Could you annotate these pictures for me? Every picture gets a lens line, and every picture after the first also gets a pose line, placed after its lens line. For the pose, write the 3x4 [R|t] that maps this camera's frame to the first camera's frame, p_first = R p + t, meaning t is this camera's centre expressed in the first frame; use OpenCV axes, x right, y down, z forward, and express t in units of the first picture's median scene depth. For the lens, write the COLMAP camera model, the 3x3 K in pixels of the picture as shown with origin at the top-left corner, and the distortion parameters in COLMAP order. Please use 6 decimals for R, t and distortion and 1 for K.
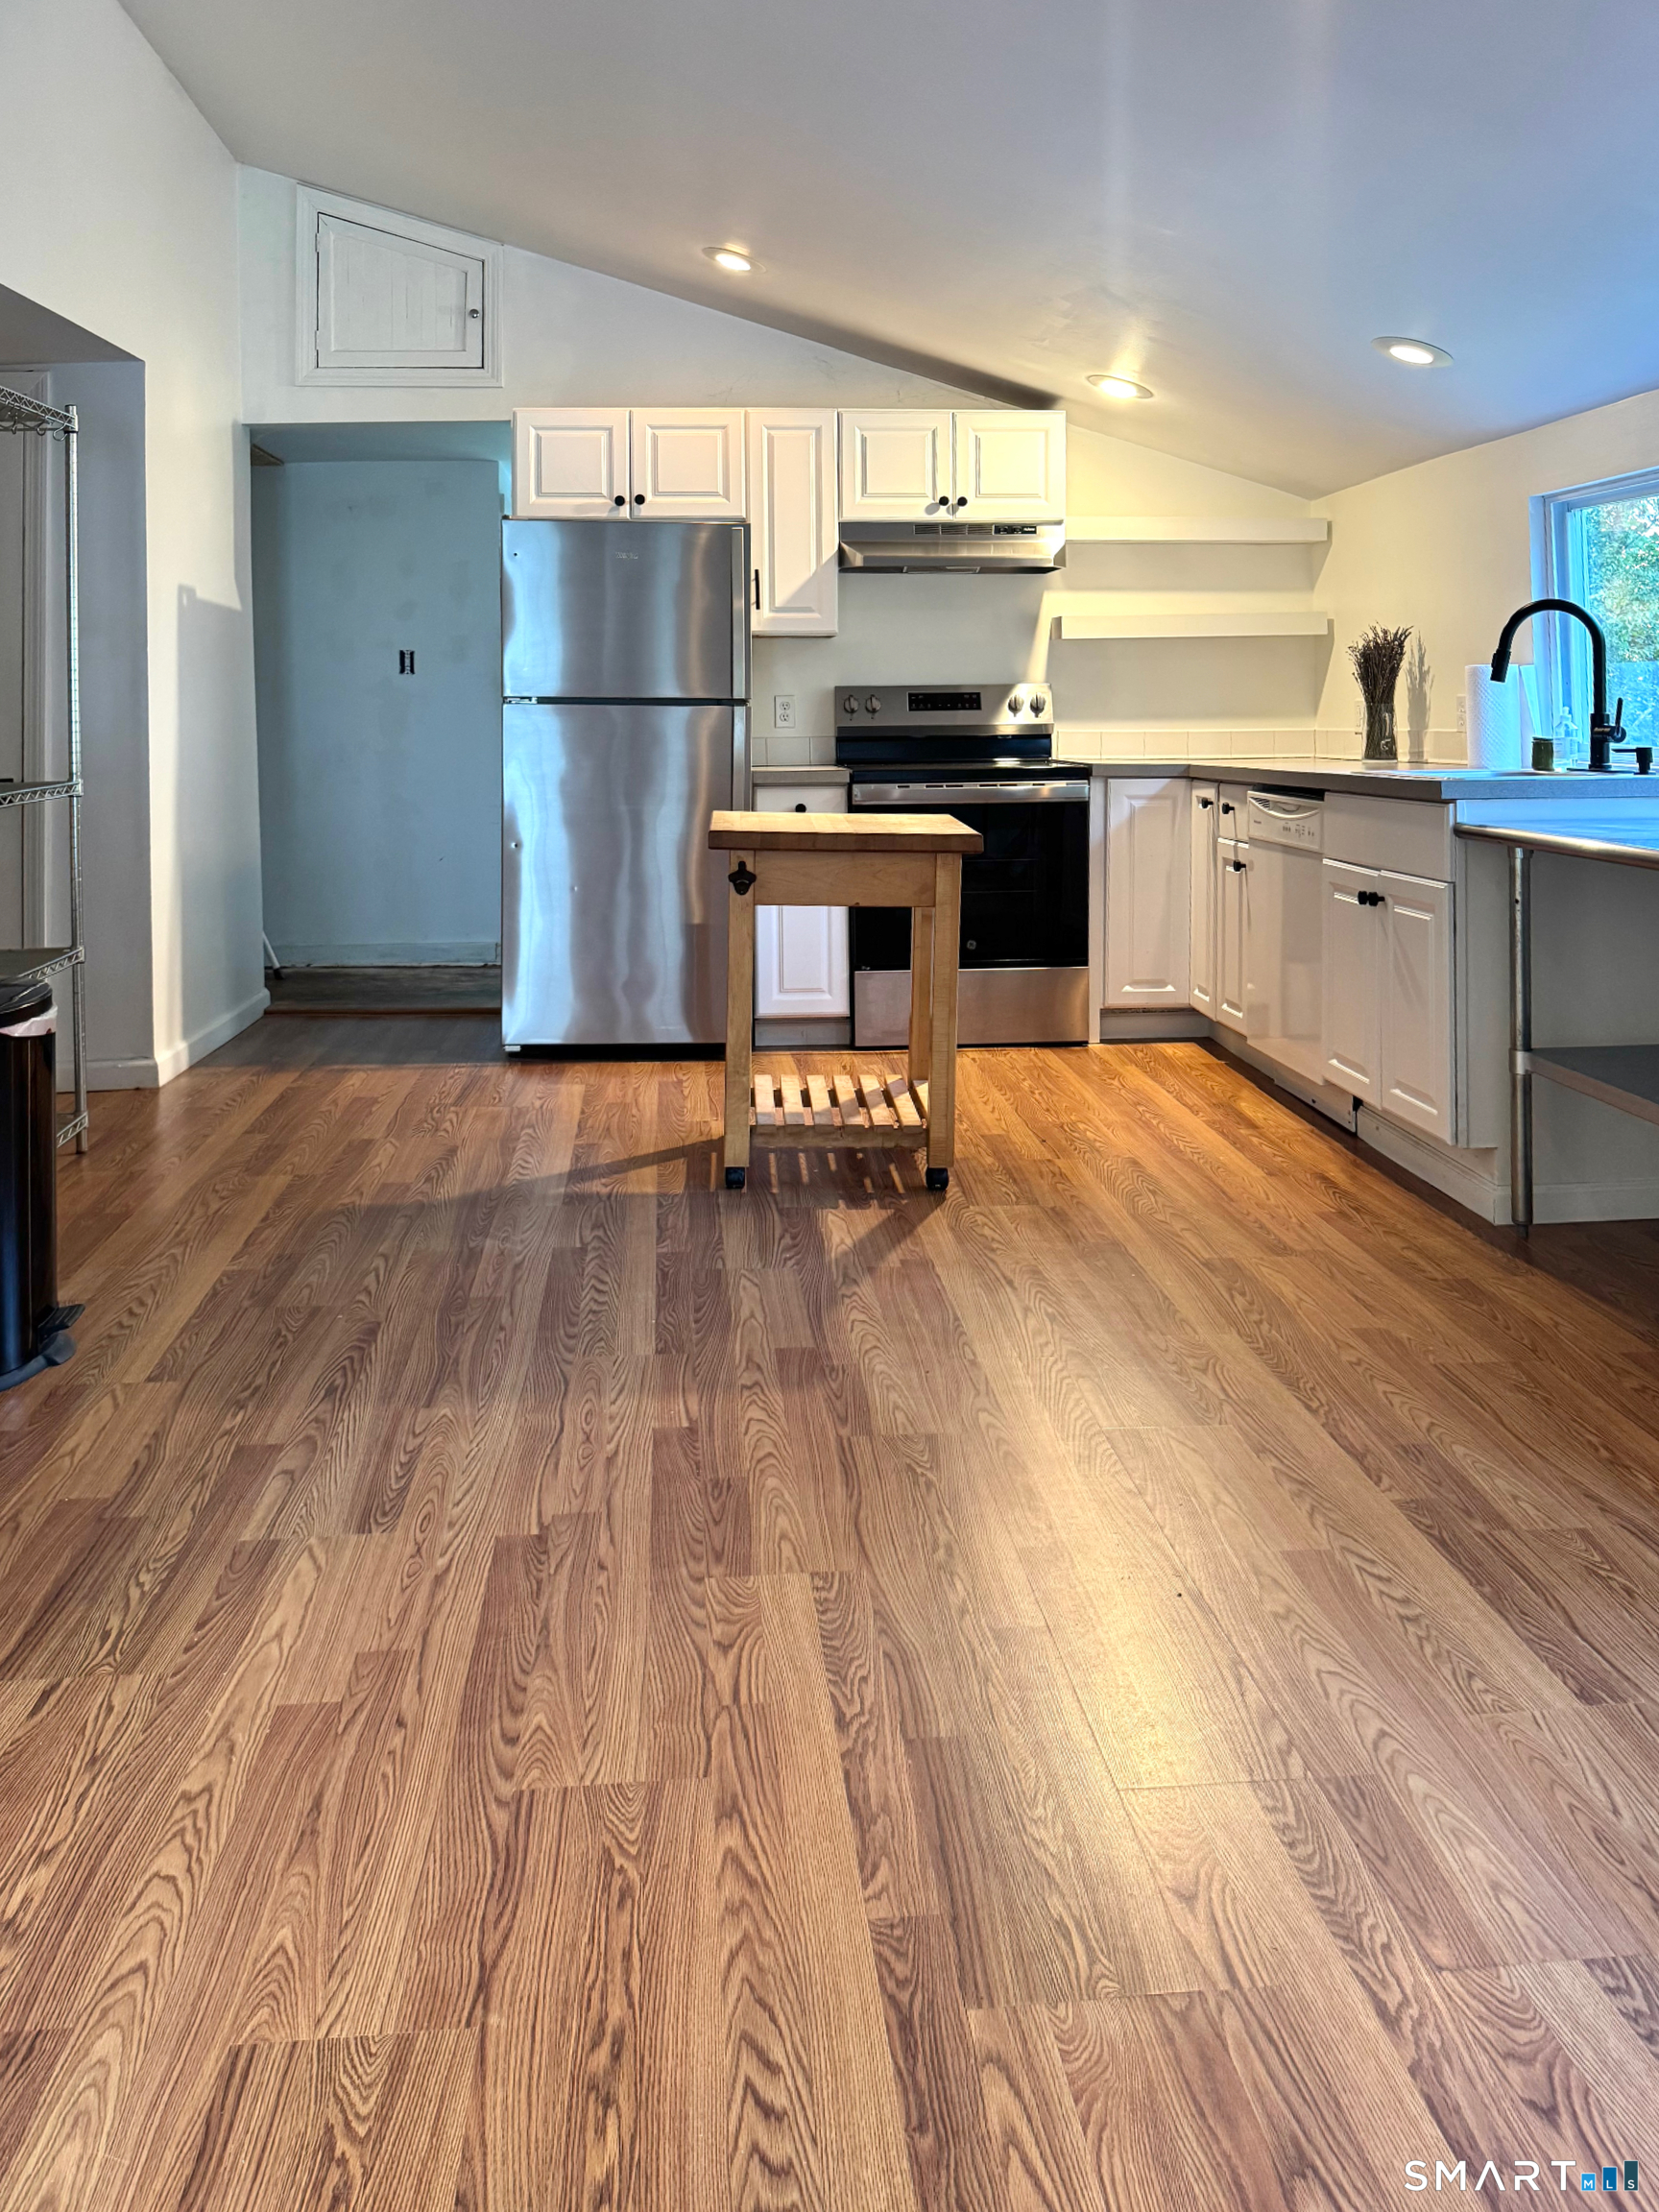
lens RADIAL K [[1739.1, 0, 907.0], [0, 1739.1, 911.1], [0, 0, 1]] dist [0.167136, -0.298769]
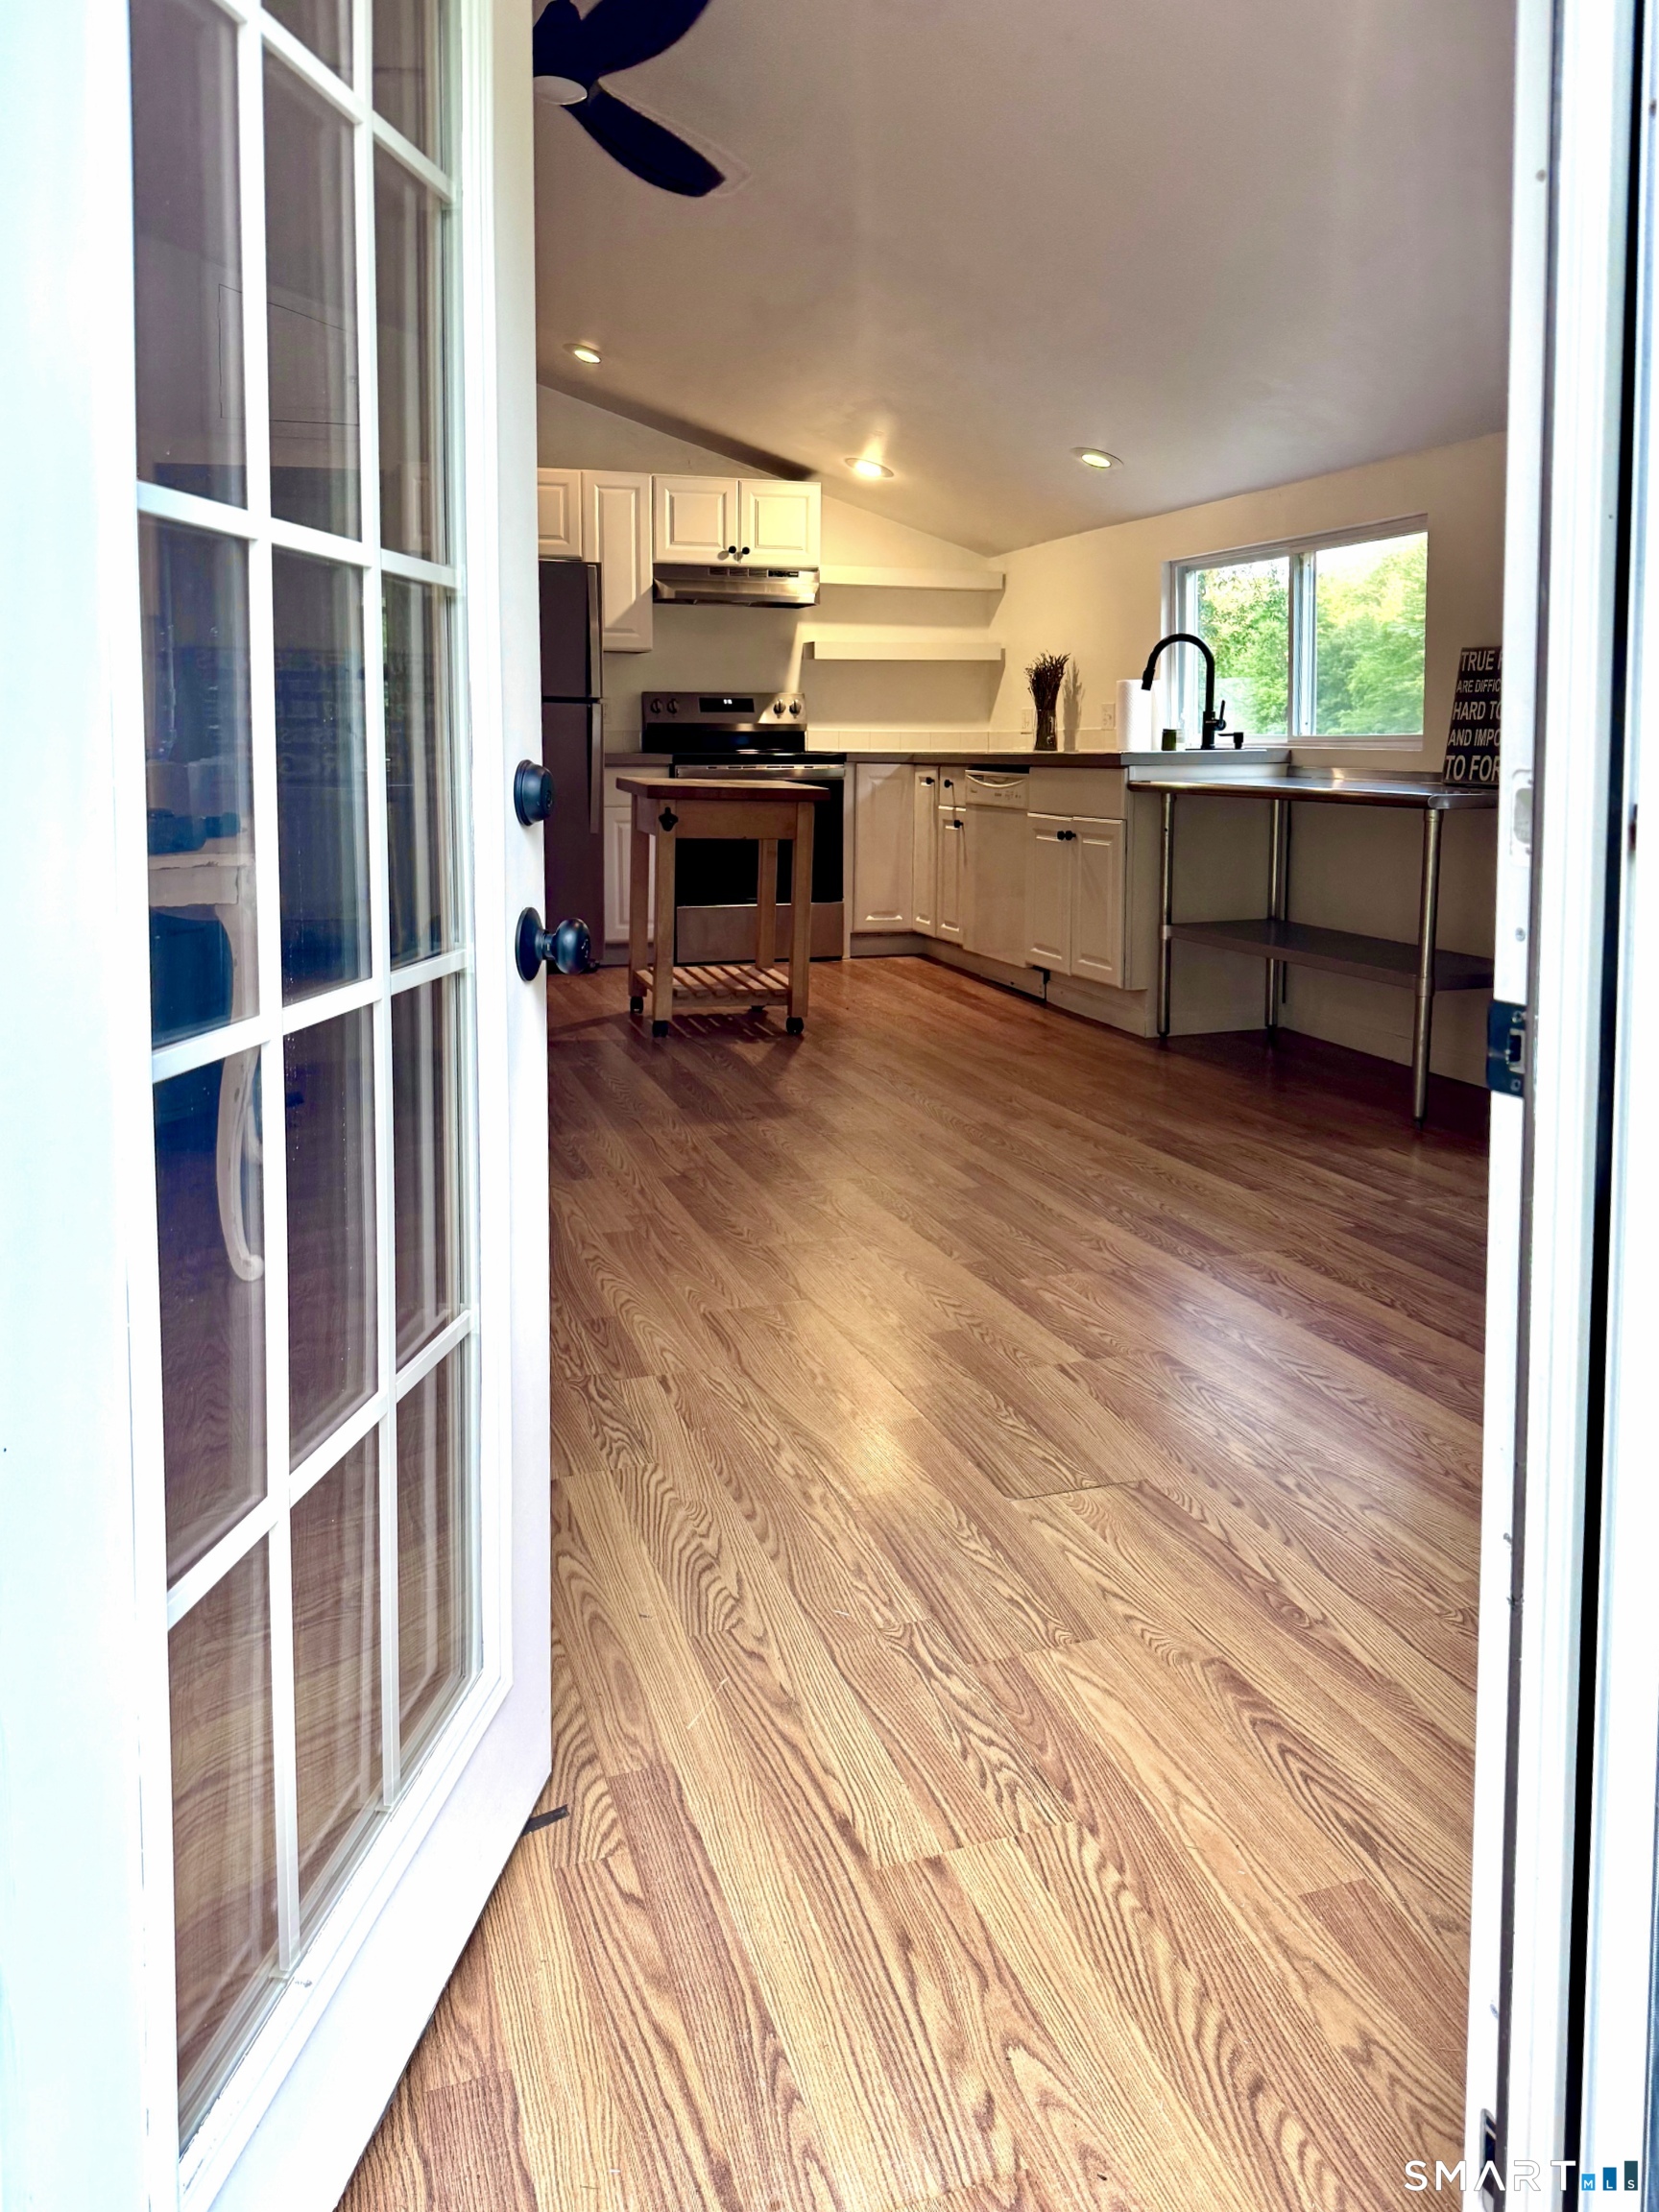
lens RADIAL K [[1592.5, 0, 838.0], [0, 1592.5, 1069.0], [0, 0, 1]] dist [0.161415, -0.204934]
pose [[0.976630, -0.034236, 0.212183, -0.178493], [0.015189, 0.995758, 0.090754, 0.050300], [-0.214390, -0.085410, 0.973007, -0.252939]]
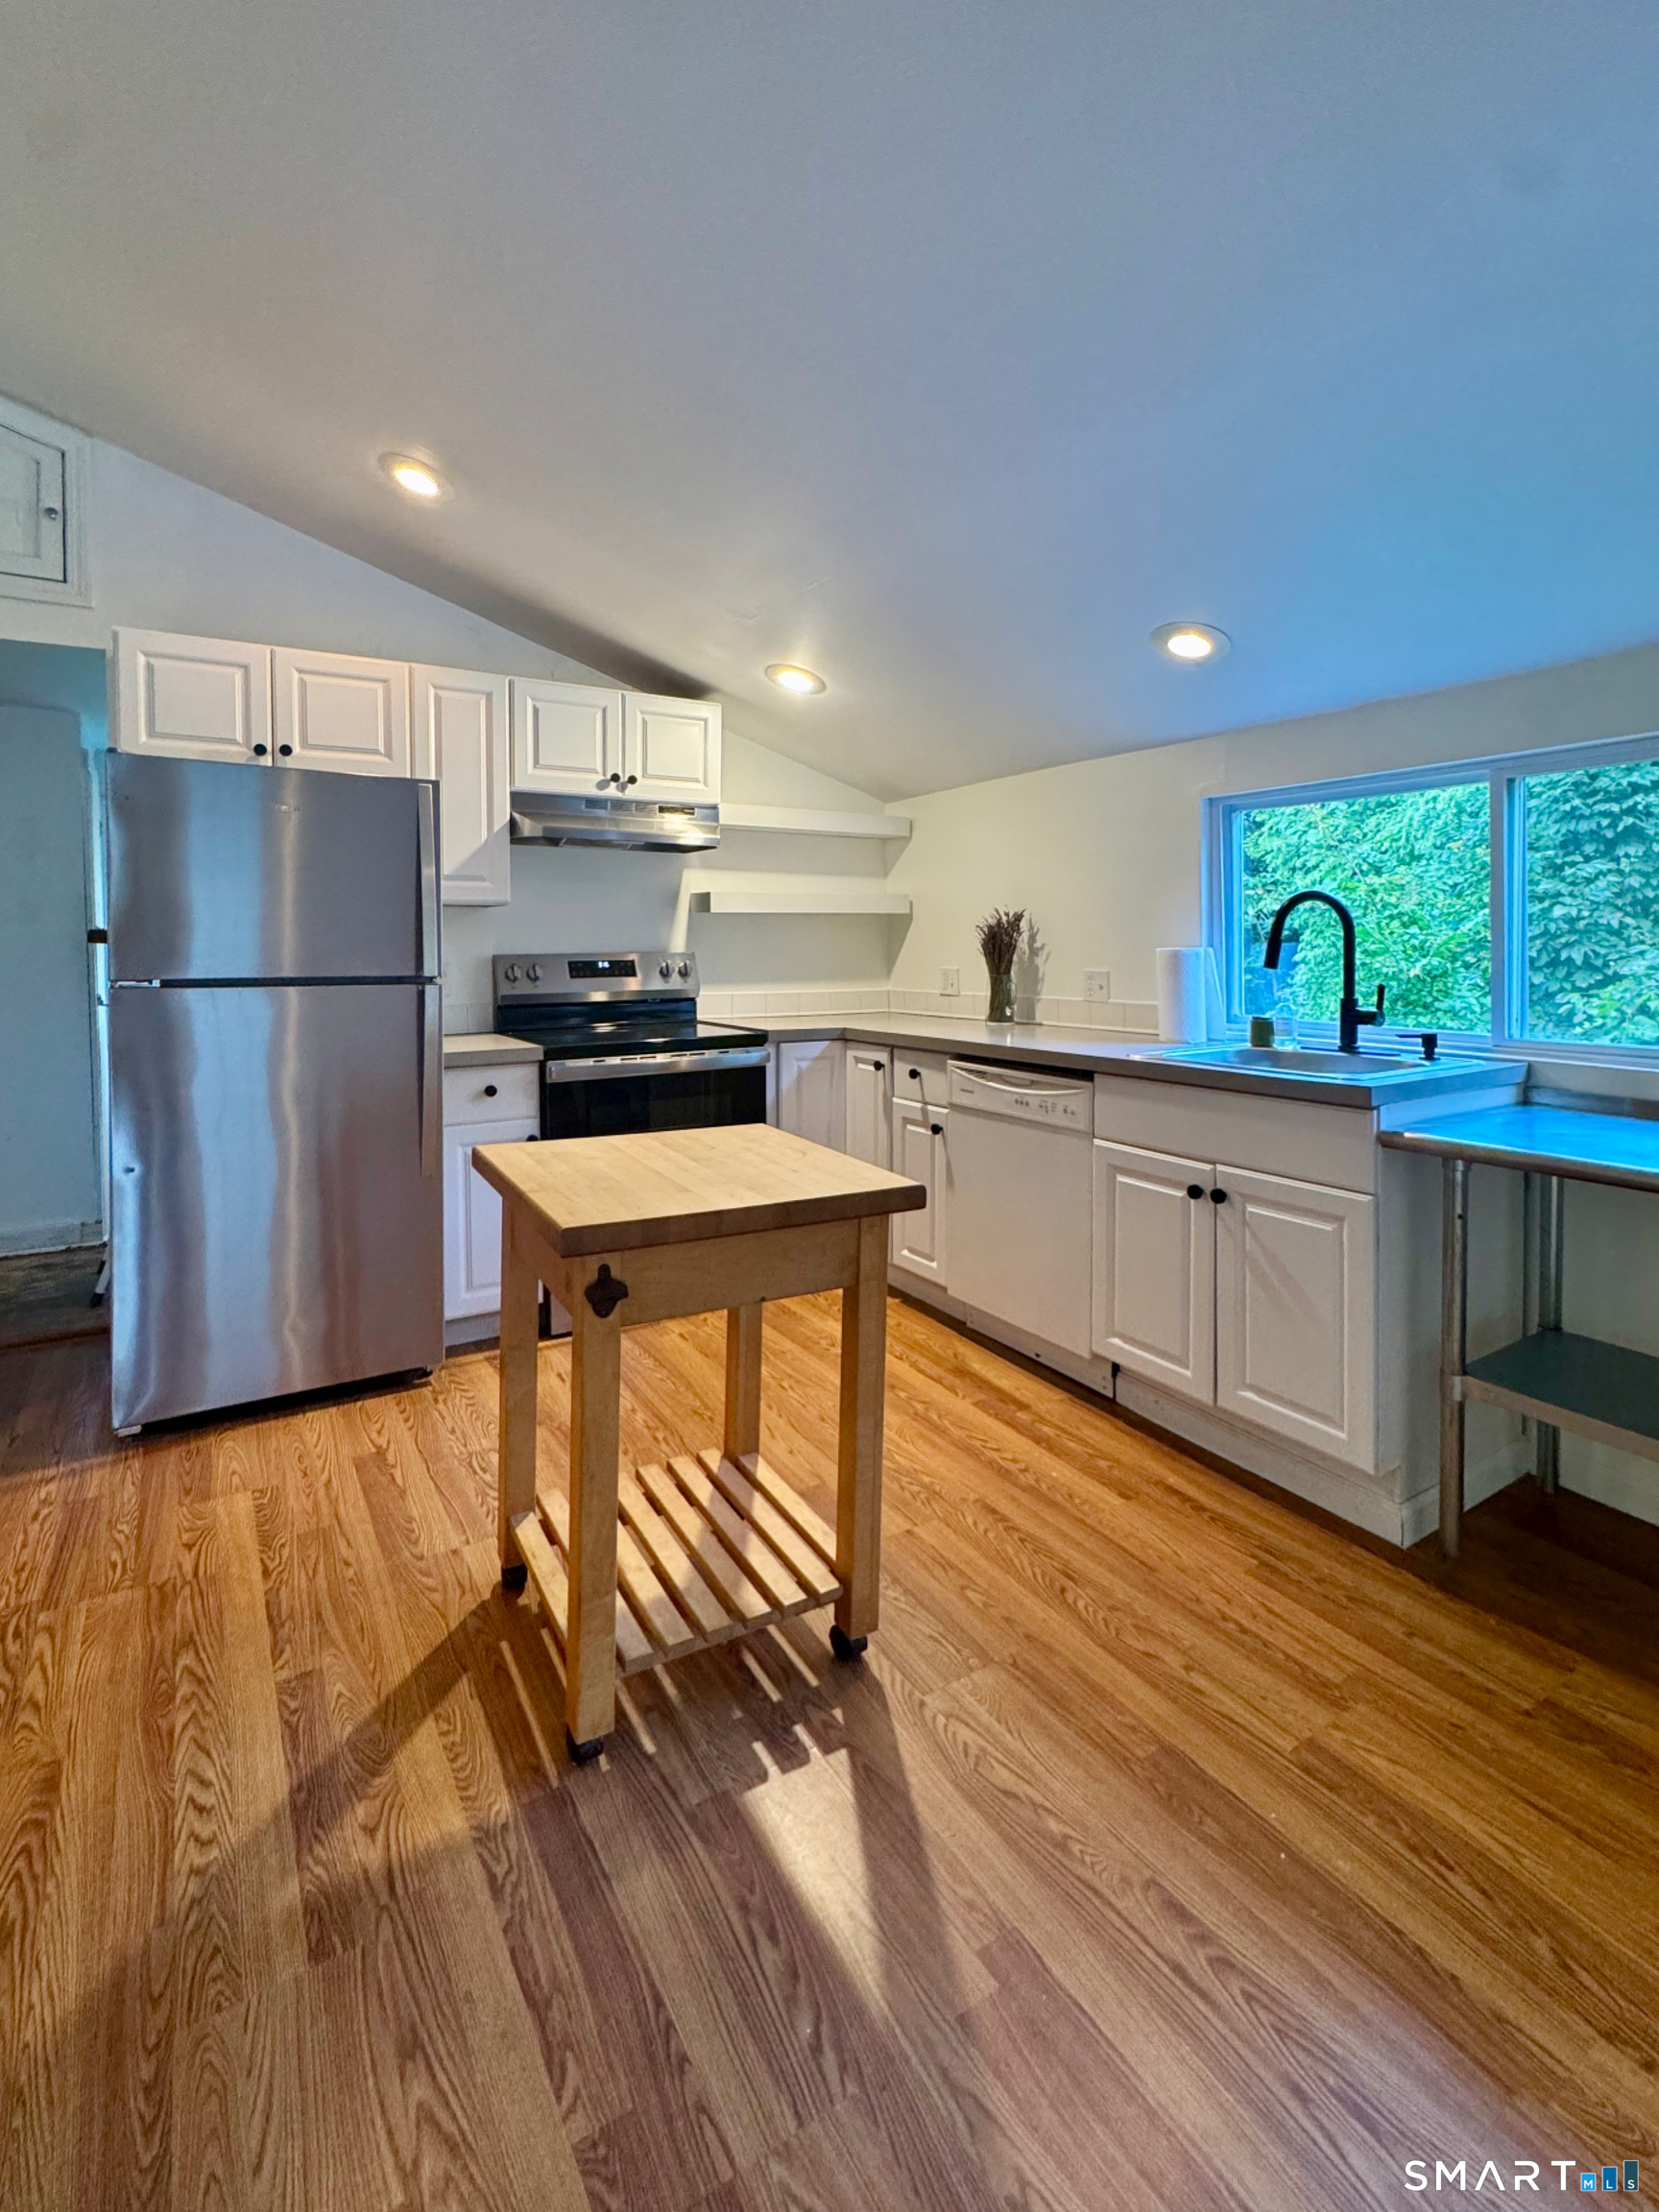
lens RADIAL K [[973.0, 0, 756.7], [0, 973.0, 1038.3], [0, 0, 1]] dist [0.033394, -0.000185]
pose [[0.922705, -0.033459, 0.384053, -0.129615], [0.040062, 0.999155, -0.009204, -0.074828], [-0.383420, 0.023878, 0.923265, 0.456517]]
